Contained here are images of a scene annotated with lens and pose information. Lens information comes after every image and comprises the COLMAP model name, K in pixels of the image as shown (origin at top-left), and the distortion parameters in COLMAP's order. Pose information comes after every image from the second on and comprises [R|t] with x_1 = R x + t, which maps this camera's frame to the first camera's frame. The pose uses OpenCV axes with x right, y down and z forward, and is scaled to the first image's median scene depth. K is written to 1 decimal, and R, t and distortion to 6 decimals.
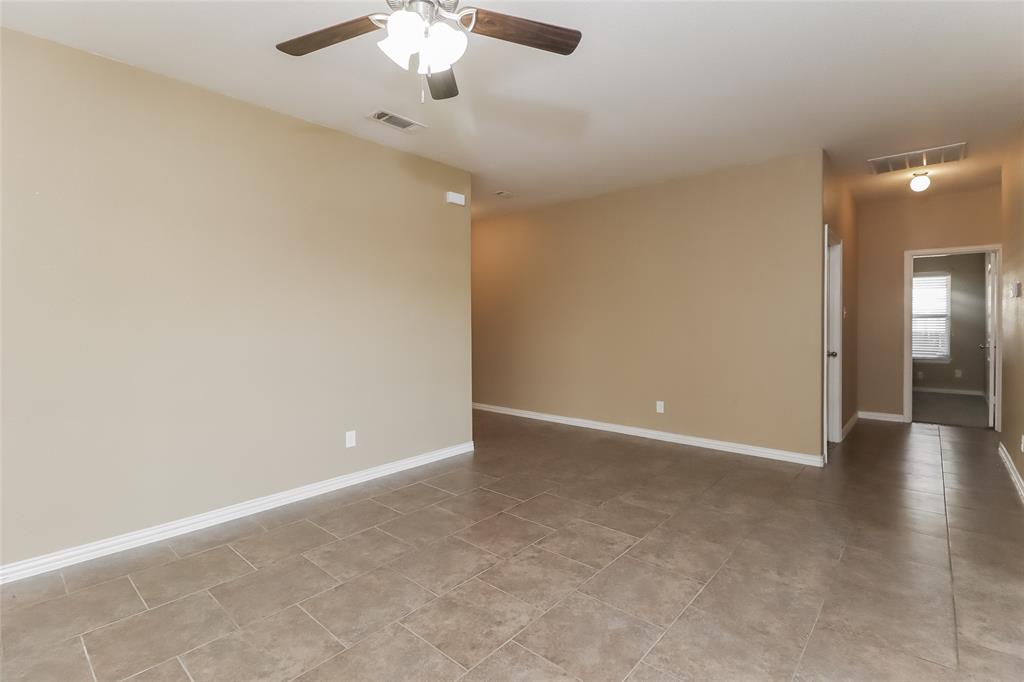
lens RADIAL K [[472.6, 0, 511.9], [0, 472.6, 333.5], [0, 0, 1]] dist [0.005854, -0.000126]
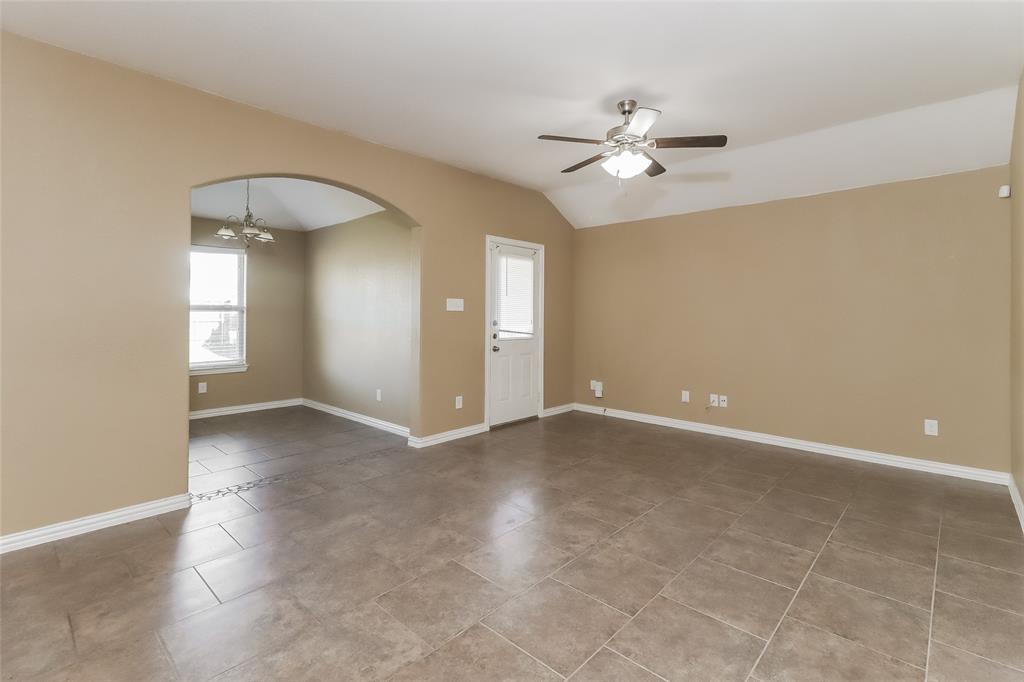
lens RADIAL K [[472.6, 0, 522.3], [0, 472.6, 313.0], [0, 0, 1]] dist [0.005854, -0.000126]
pose [[-0.999988, 0.004274, 0.002378, 0.149138], [0.004320, 0.999797, 0.019691, -0.041618], [-0.002293, 0.019701, -0.999803, 1.984801]]
